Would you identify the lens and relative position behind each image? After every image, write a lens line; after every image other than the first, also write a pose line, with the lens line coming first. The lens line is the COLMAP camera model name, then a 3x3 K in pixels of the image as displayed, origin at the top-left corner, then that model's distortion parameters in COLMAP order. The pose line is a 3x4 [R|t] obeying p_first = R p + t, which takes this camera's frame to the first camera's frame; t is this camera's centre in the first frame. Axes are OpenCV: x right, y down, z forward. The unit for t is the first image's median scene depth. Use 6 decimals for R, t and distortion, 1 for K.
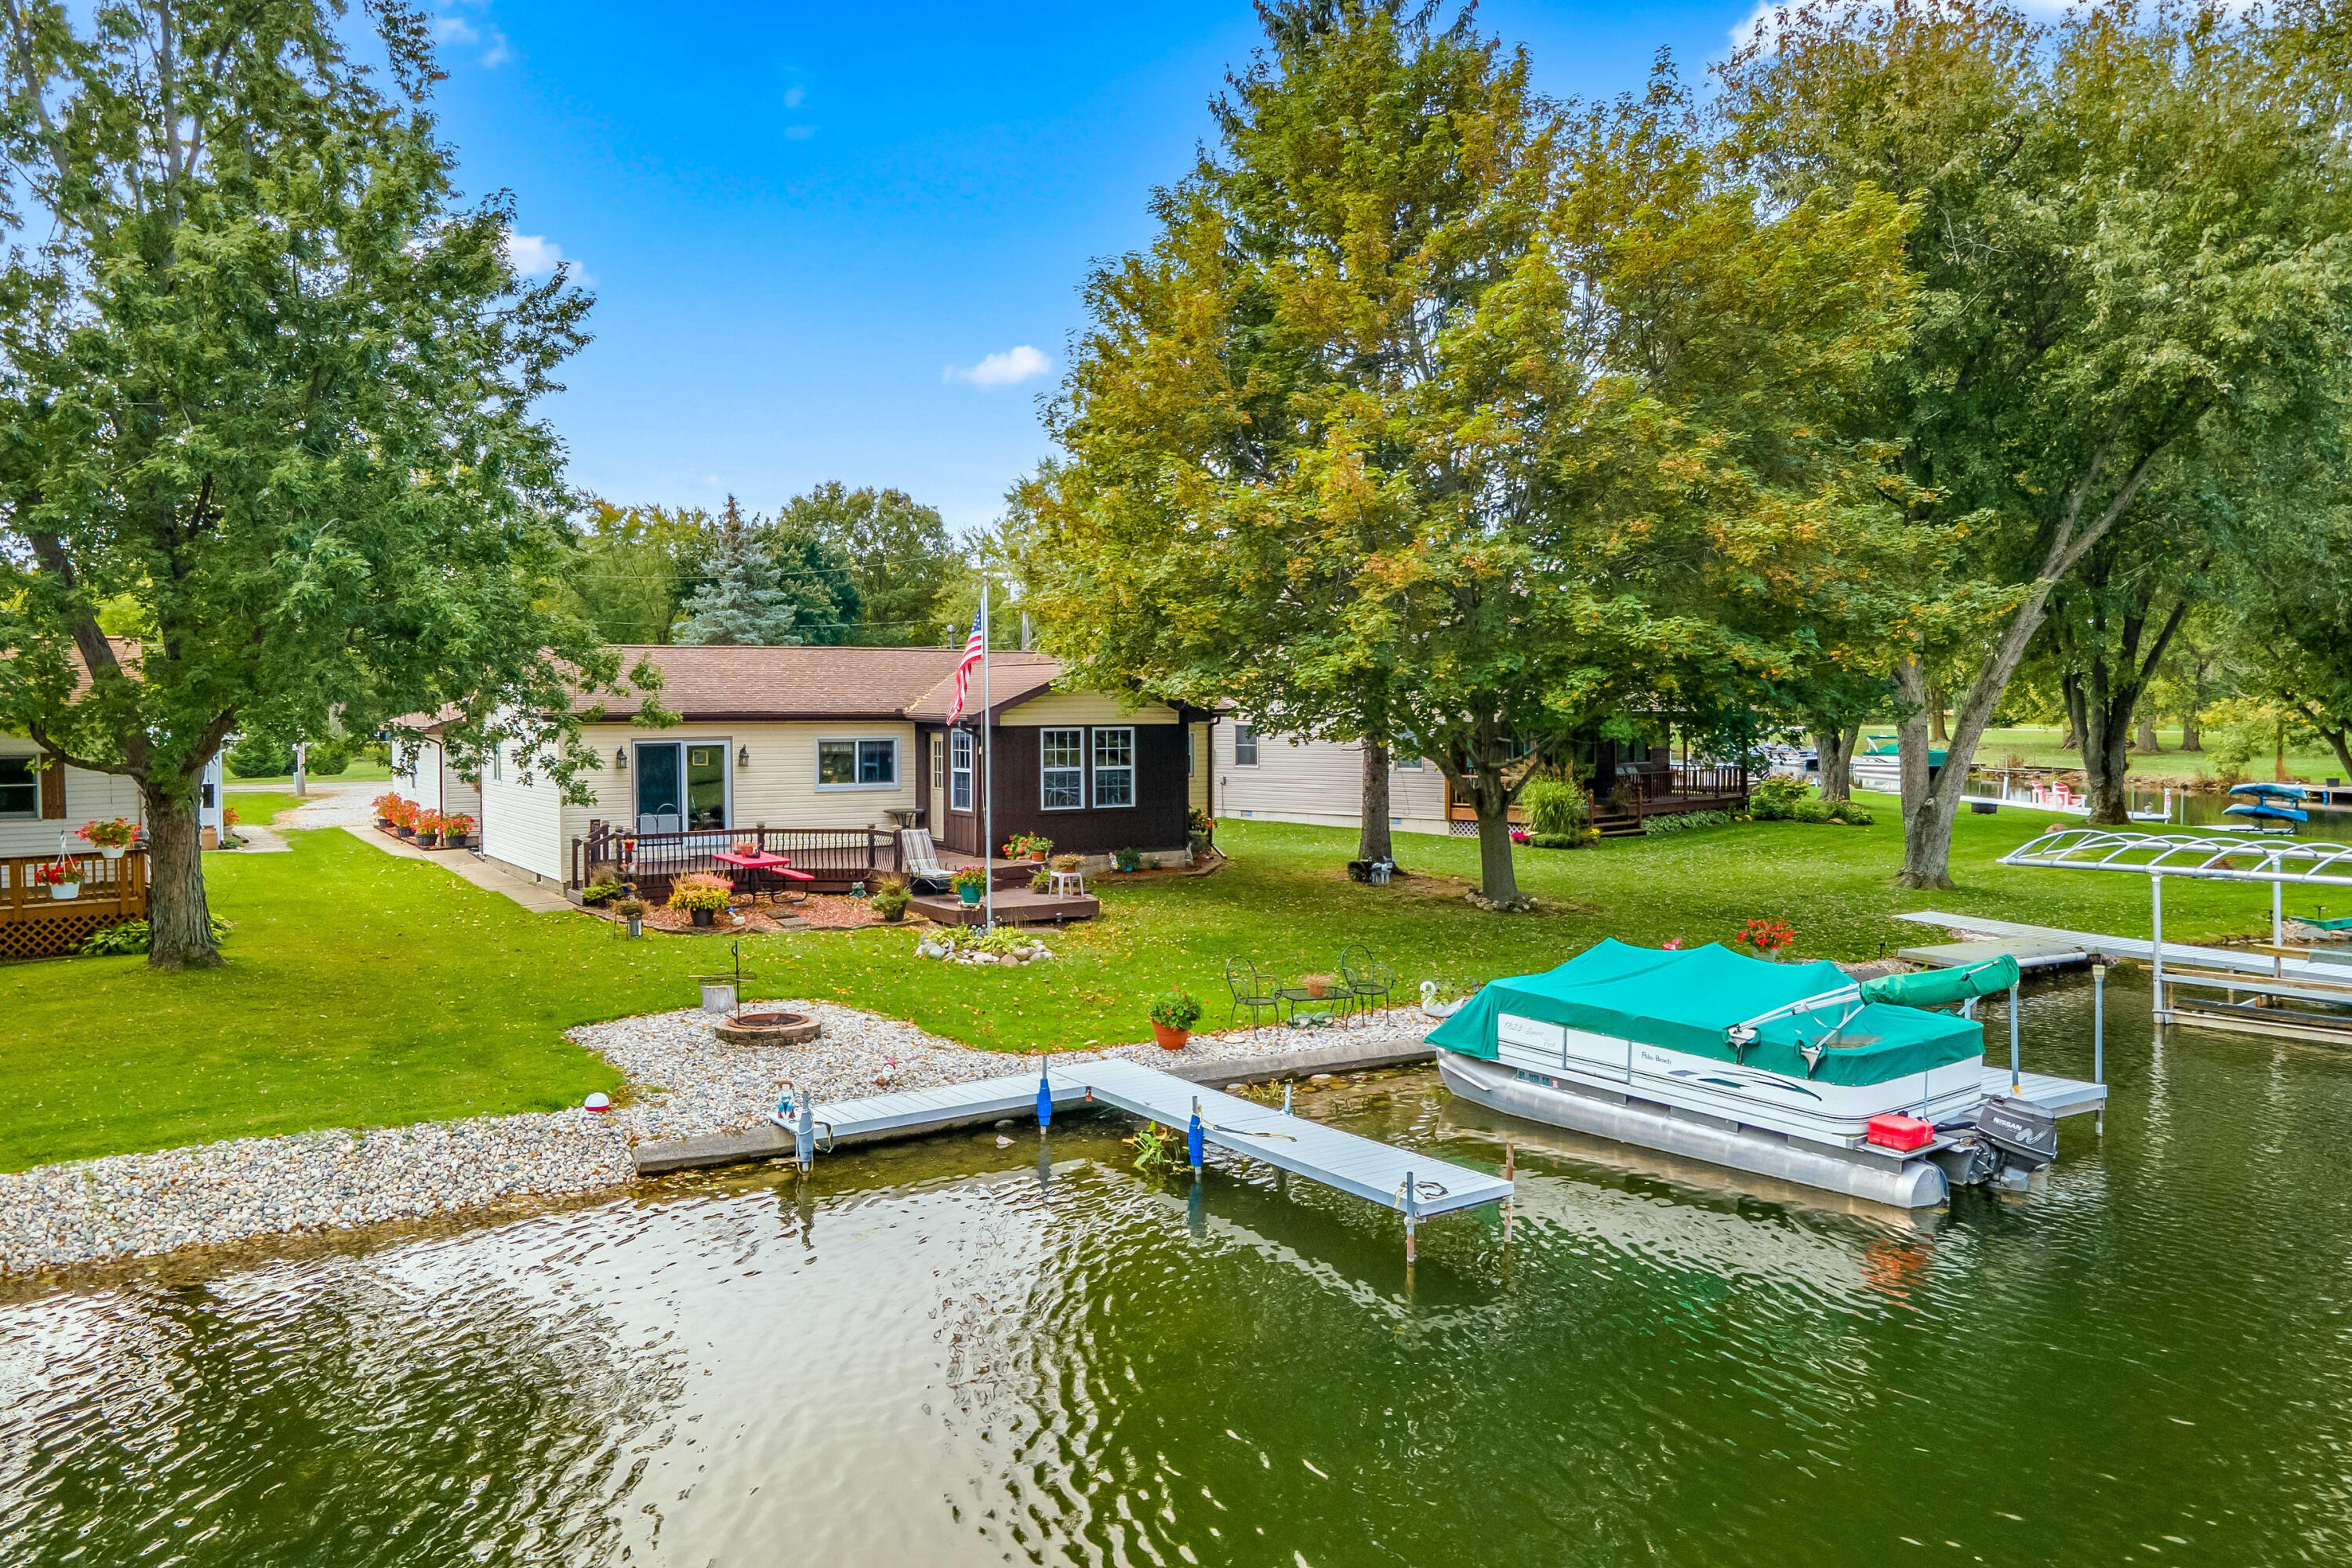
lens RADIAL K [[1707.7, 0, 1174.4], [0, 1707.7, 766.2], [0, 0, 1]] dist [0.048852, 0.005816]
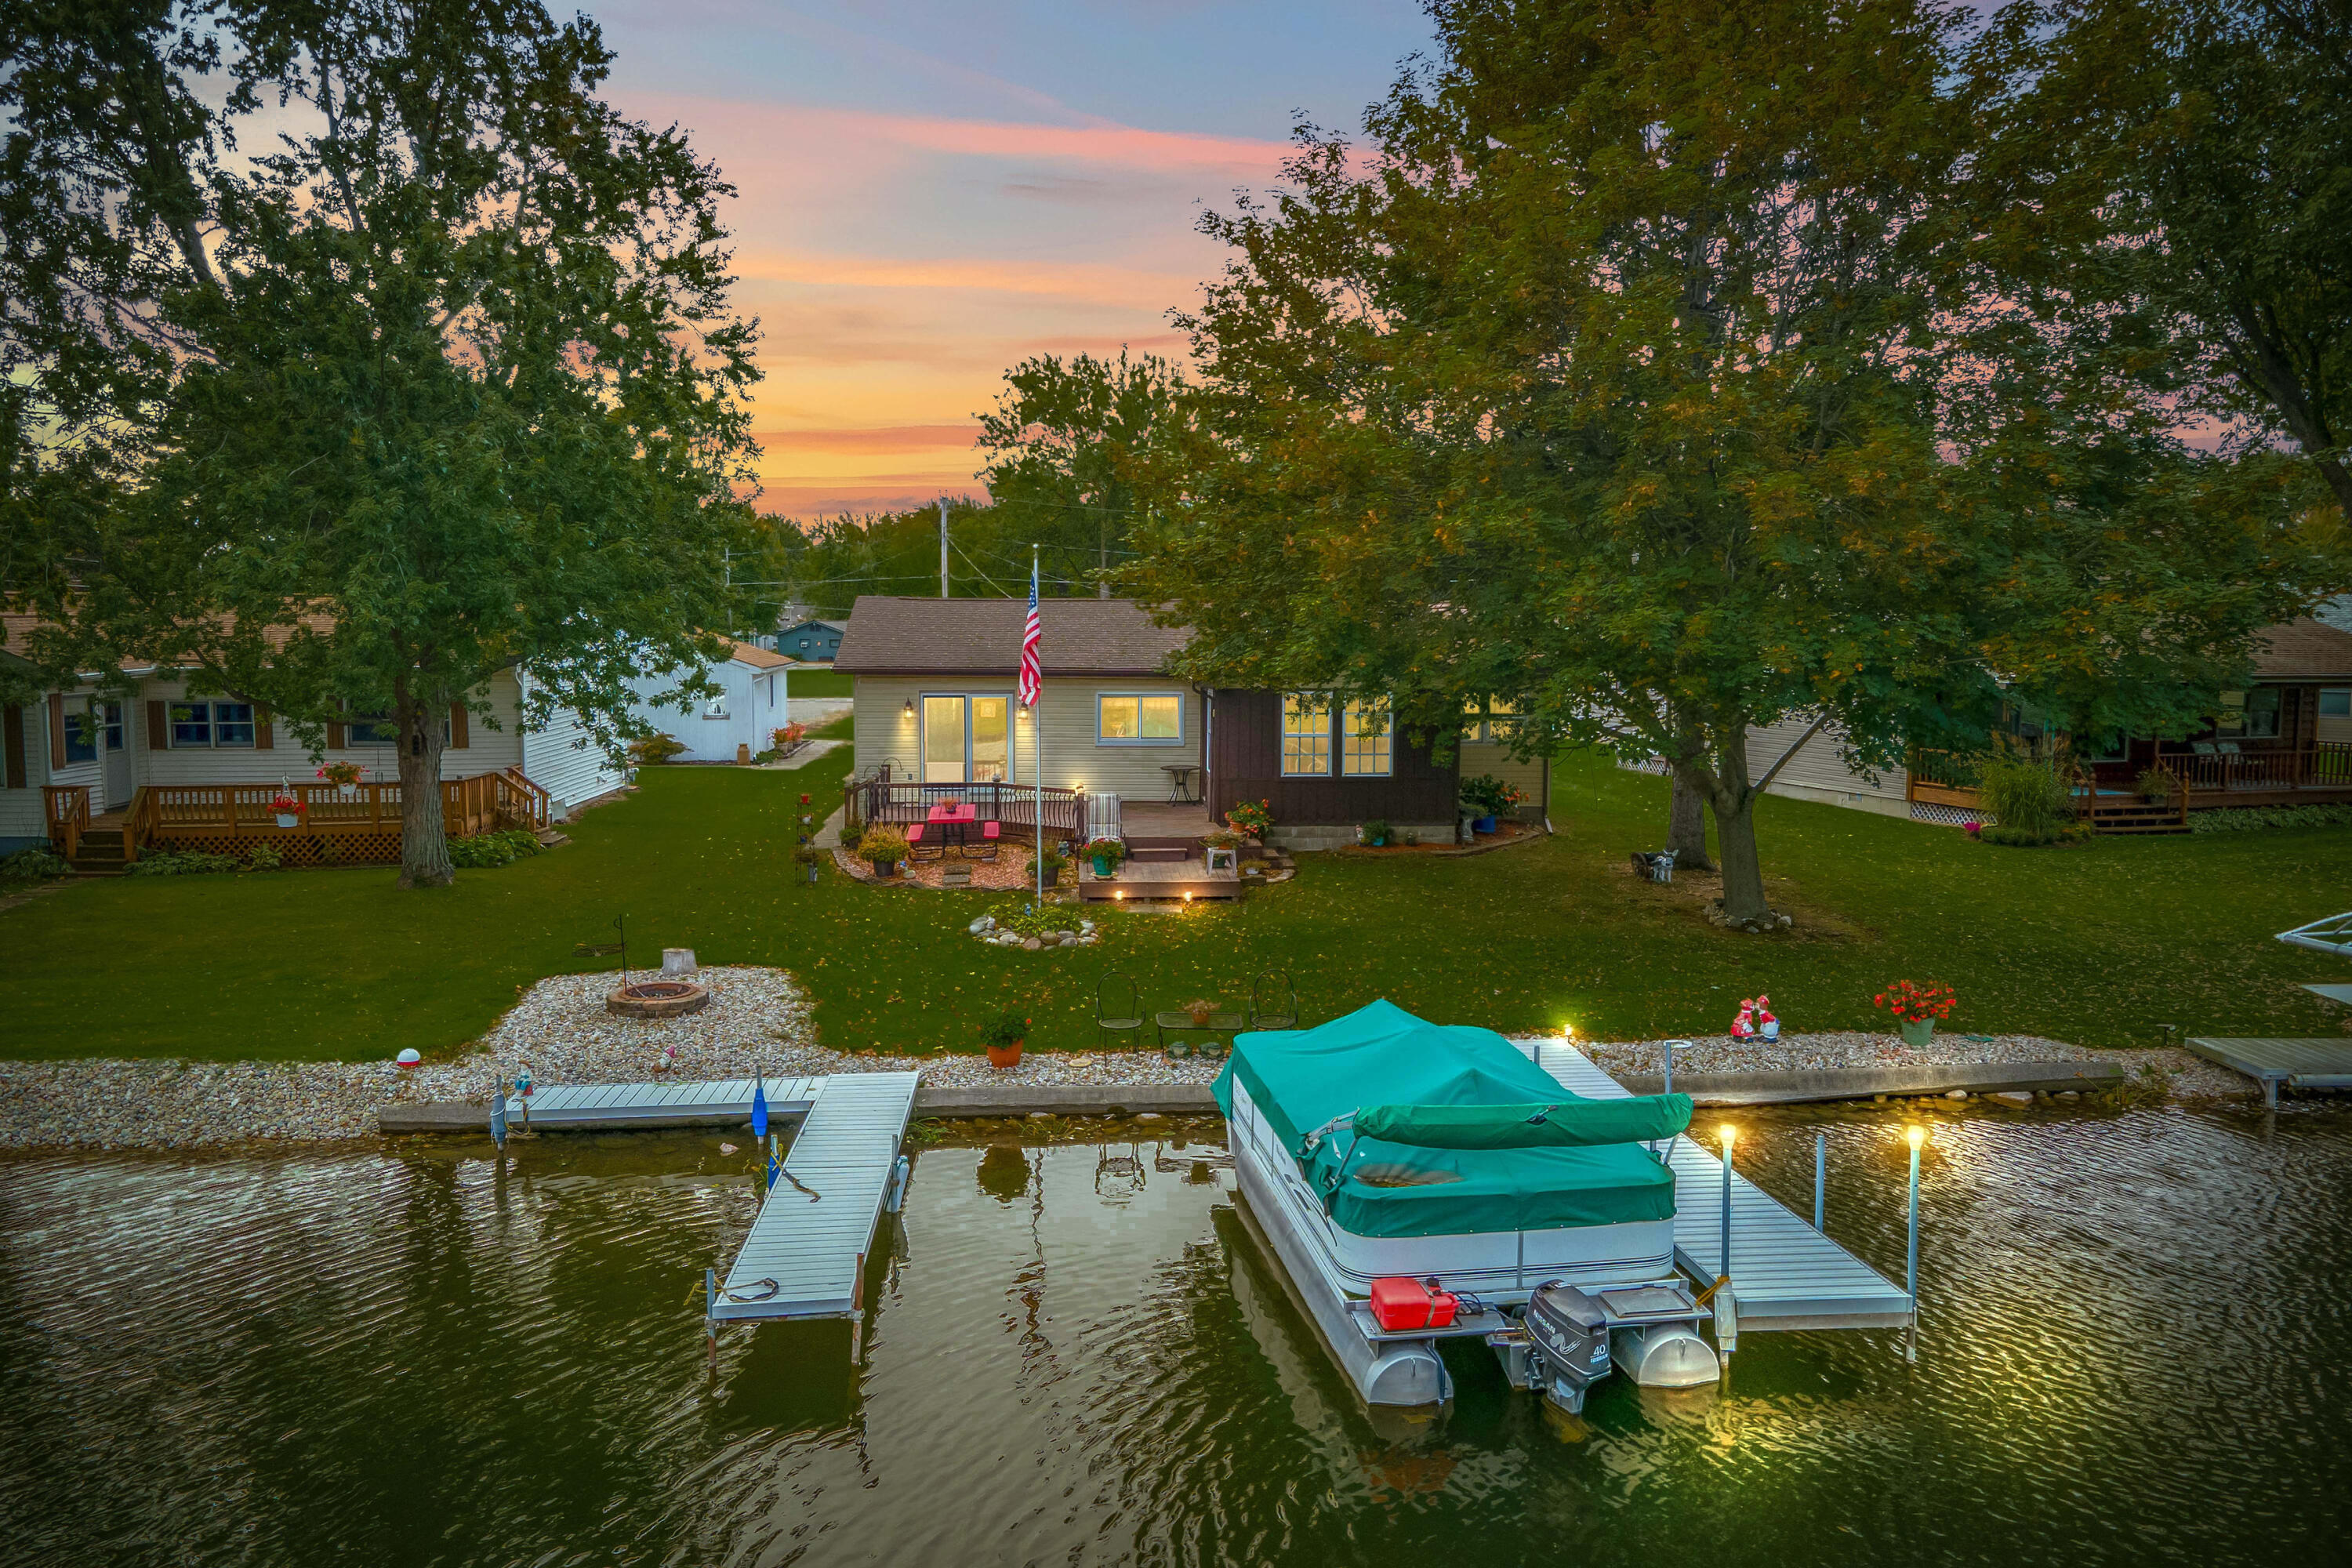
lens RADIAL K [[1707.7, 0, 1174.4], [0, 1707.7, 766.2], [0, 0, 1]] dist [0.048852, 0.005816]
pose [[0.894326, 0.049636, -0.444655, 0.295216], [-0.026511, 0.997960, 0.058079, -0.034271], [0.446631, -0.040153, 0.893817, 0.121116]]
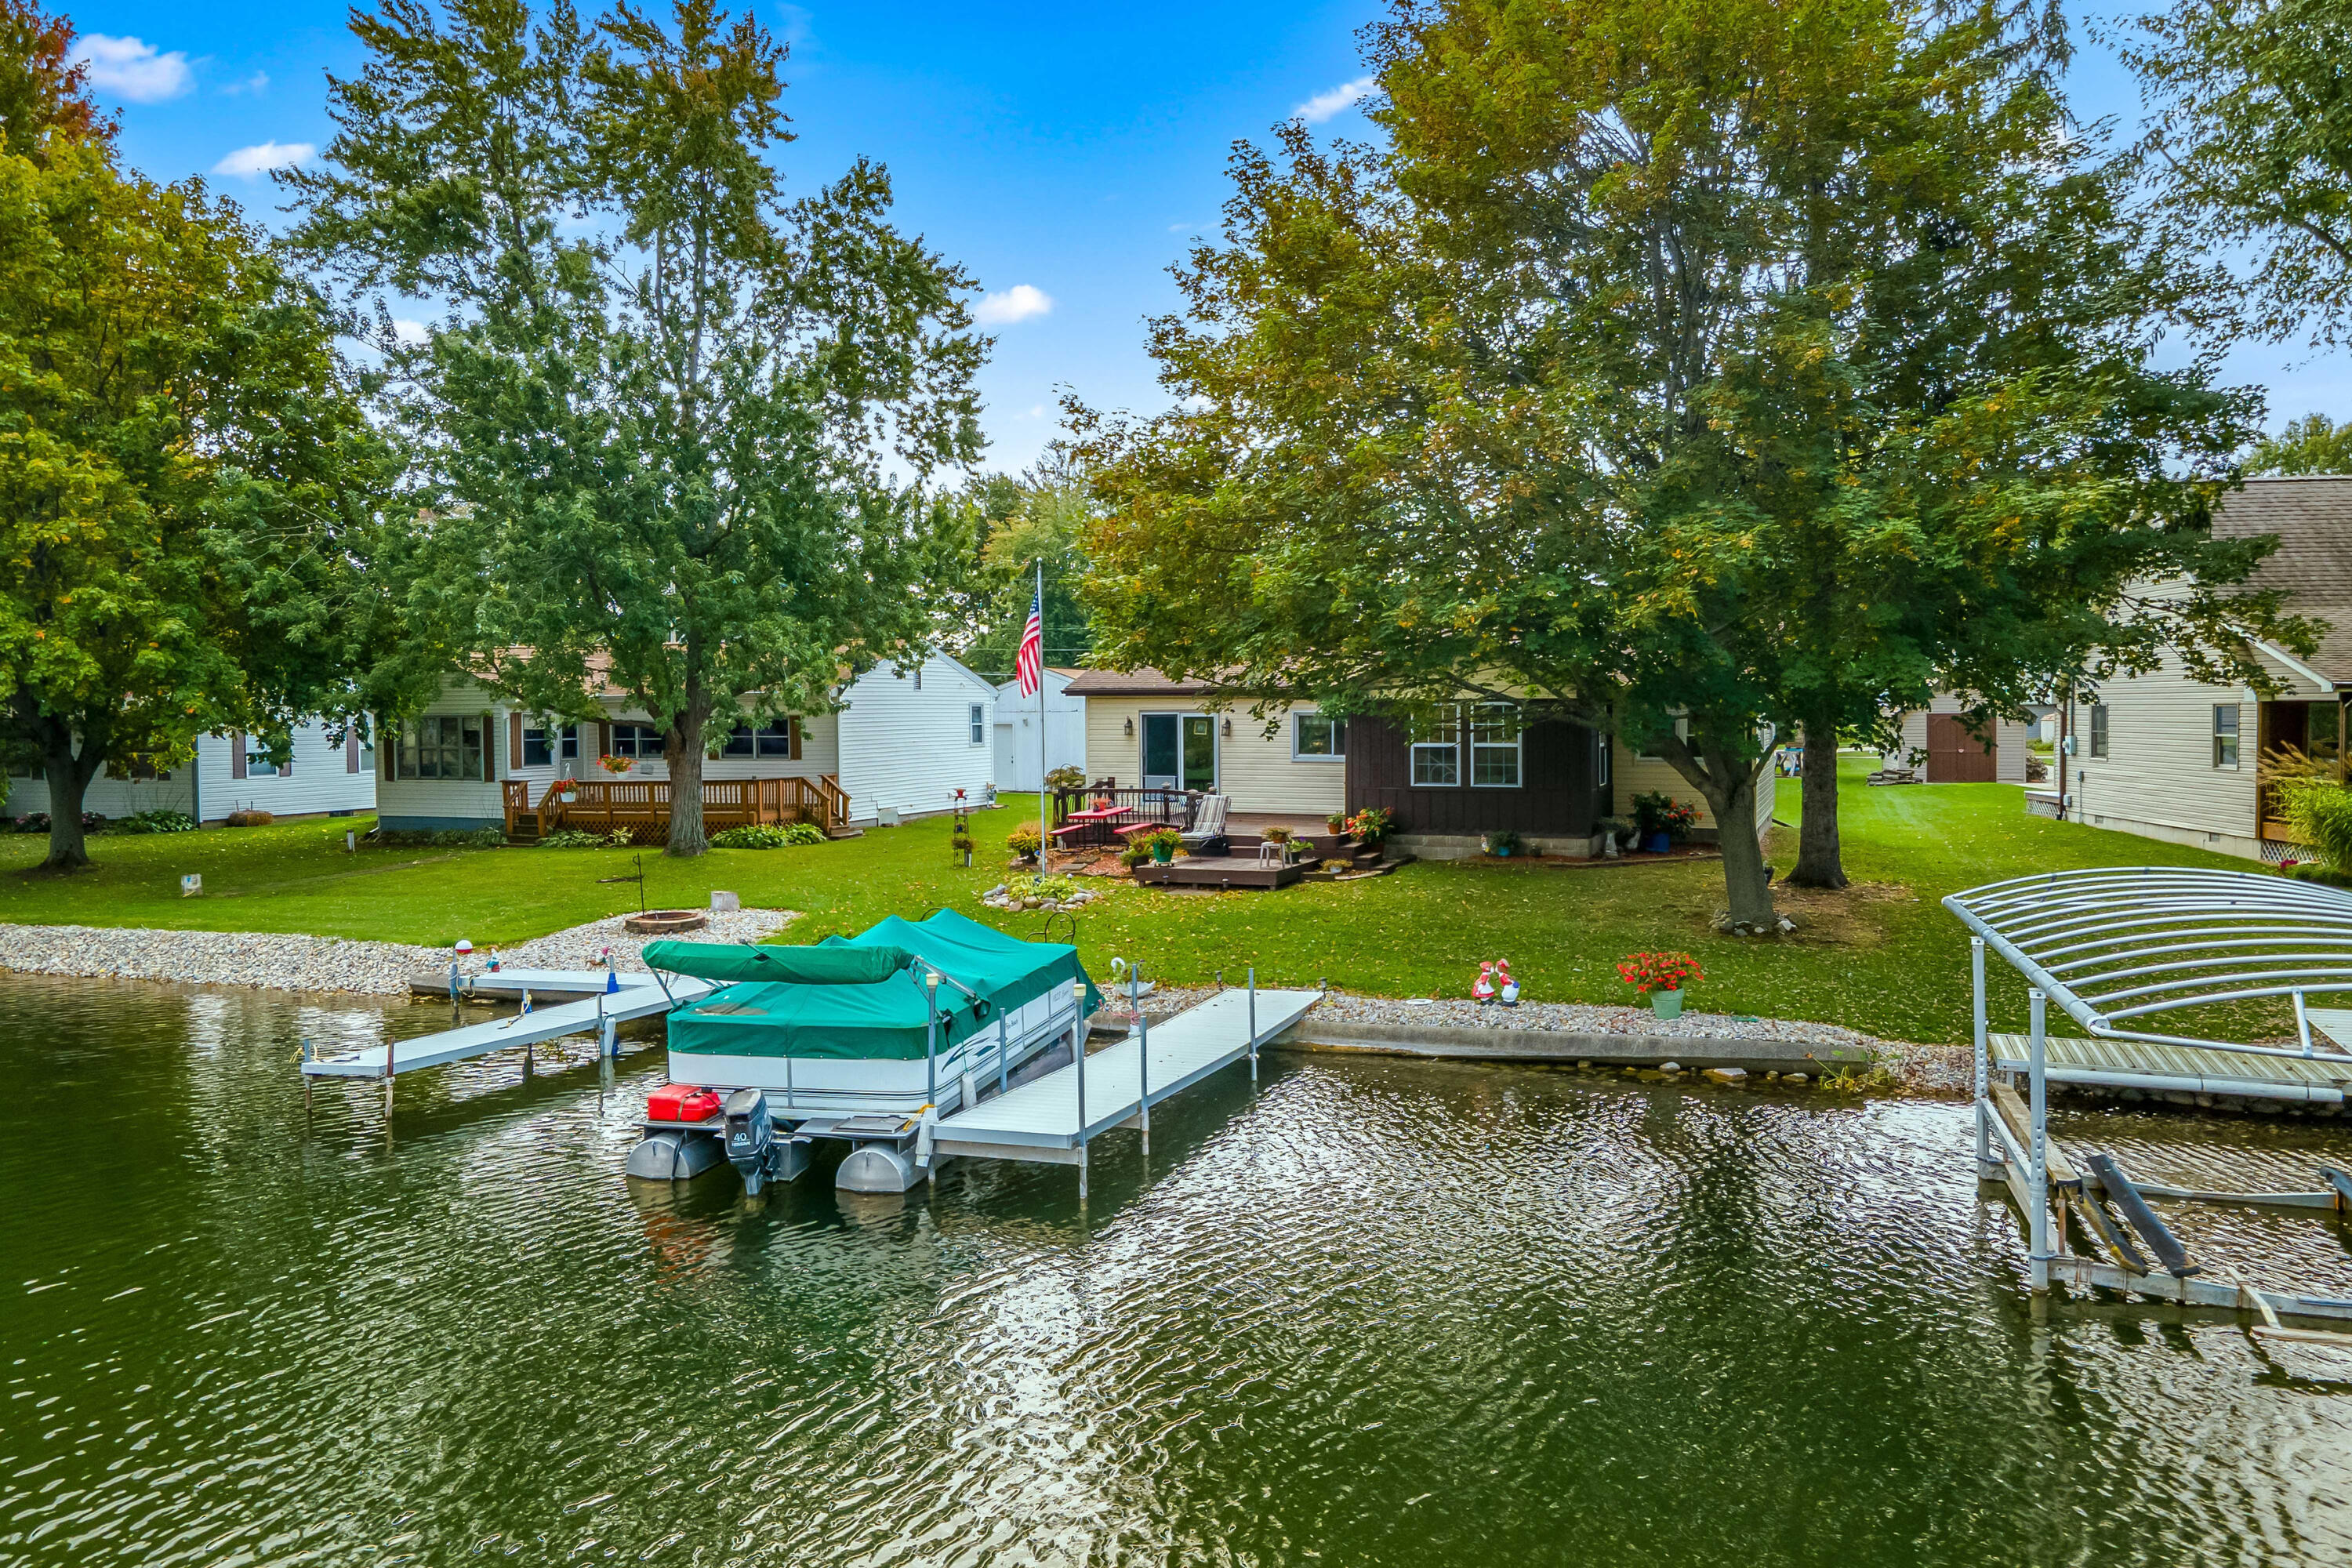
lens RADIAL K [[1680.3, 0, 1153.7], [0, 1680.3, 787.0], [0, 0, 1]] dist [0.053393, 0.001317]
pose [[0.629727, 0.042194, -0.775670, 0.585416], [-0.026097, 0.999109, 0.033162, -0.002062], [0.776378, -0.000640, 0.630267, 0.275874]]
